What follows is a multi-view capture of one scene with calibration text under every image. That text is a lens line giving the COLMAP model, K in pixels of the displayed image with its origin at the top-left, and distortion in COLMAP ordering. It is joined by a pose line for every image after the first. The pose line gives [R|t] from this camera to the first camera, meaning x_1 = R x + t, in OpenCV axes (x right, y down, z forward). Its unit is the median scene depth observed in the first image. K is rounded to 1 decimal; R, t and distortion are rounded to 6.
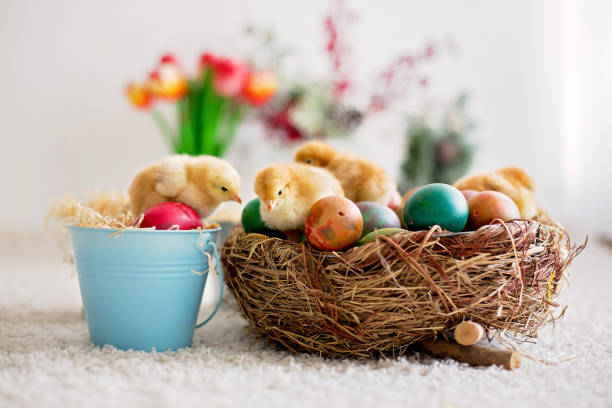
lens RADIAL K [[929.6, 0, 304.0], [0, 929.6, 206.4], [0, 0, 1]] dist [-0.172610, 0.074076]
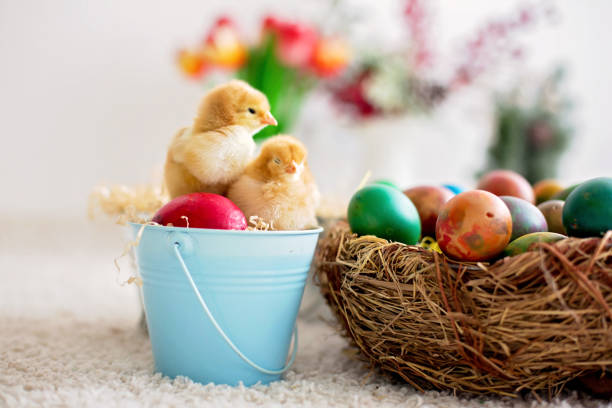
lens RADIAL K [[985.4, 0, 308.2], [0, 985.4, 203.1], [0, 0, 1]] dist [-0.165136, -0.133593]
pose [[0.999438, 0.016838, -0.028997, -0.084601], [-0.016397, 0.999748, 0.015362, -0.010909], [0.029248, -0.014878, 0.999461, 0.177134]]
